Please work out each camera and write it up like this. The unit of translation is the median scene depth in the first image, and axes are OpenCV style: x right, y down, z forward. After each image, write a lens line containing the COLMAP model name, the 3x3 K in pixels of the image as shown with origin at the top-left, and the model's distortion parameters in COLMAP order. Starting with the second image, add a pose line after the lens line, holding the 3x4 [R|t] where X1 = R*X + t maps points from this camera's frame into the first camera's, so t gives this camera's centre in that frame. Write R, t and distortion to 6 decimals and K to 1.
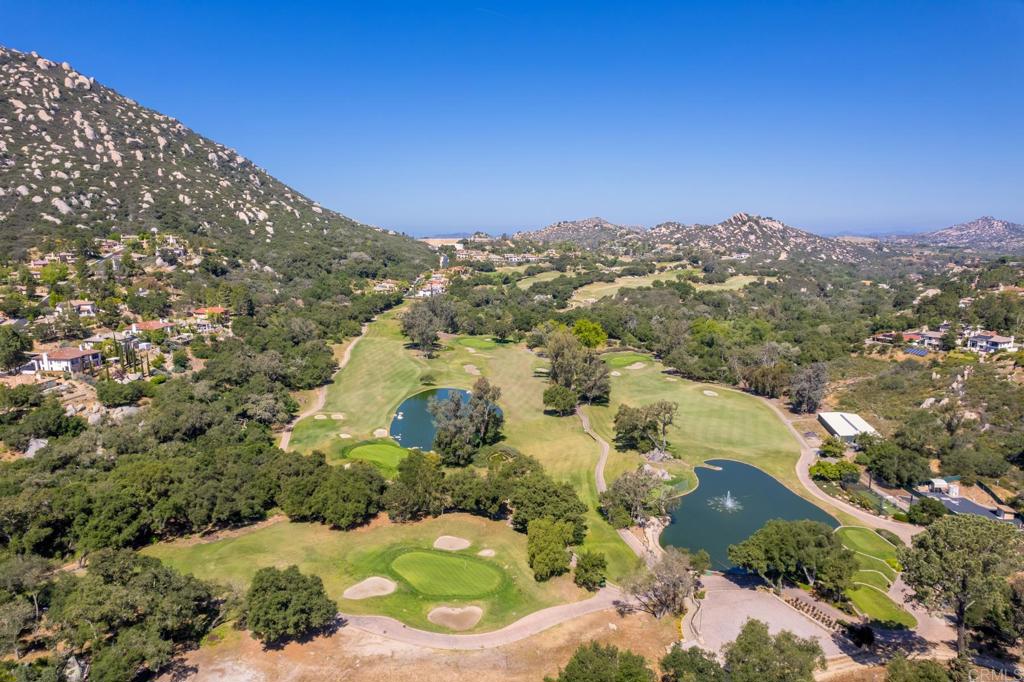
lens RADIAL K [[671.5, 0, 510.5], [0, 671.5, 345.6], [0, 0, 1]] dist [-0.021627, 0.018617]
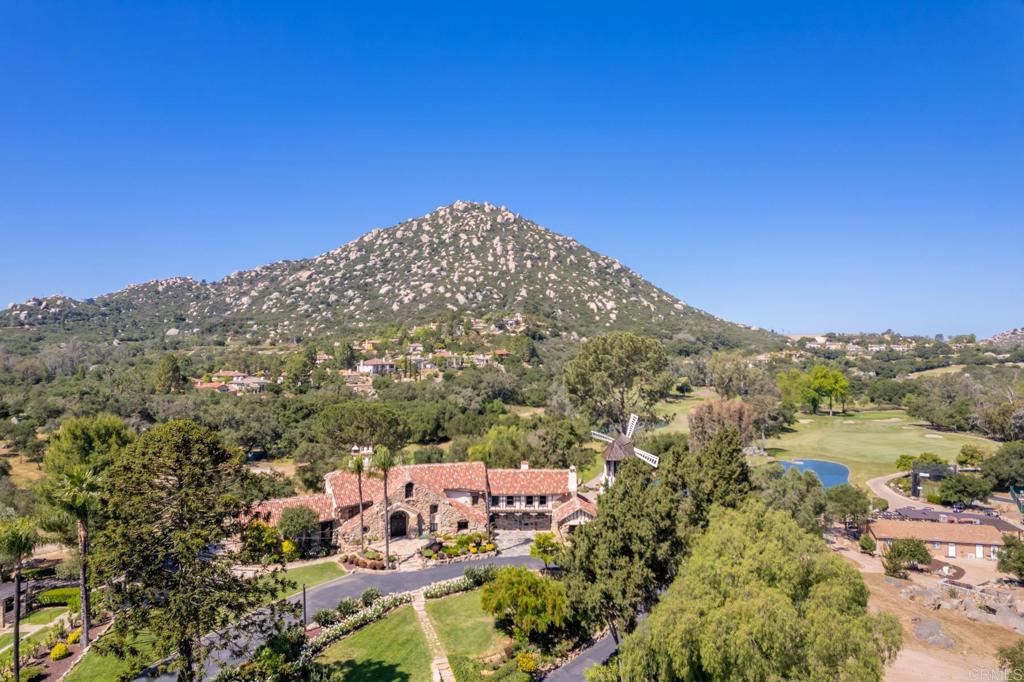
lens RADIAL K [[671.5, 0, 510.2], [0, 671.5, 346.1], [0, 0, 1]] dist [-0.021627, 0.018617]
pose [[0.809972, -0.007205, -0.586425, 0.158873], [-0.100149, 0.983538, -0.150410, 0.062216], [0.577855, 0.180558, 0.795916, 0.002827]]
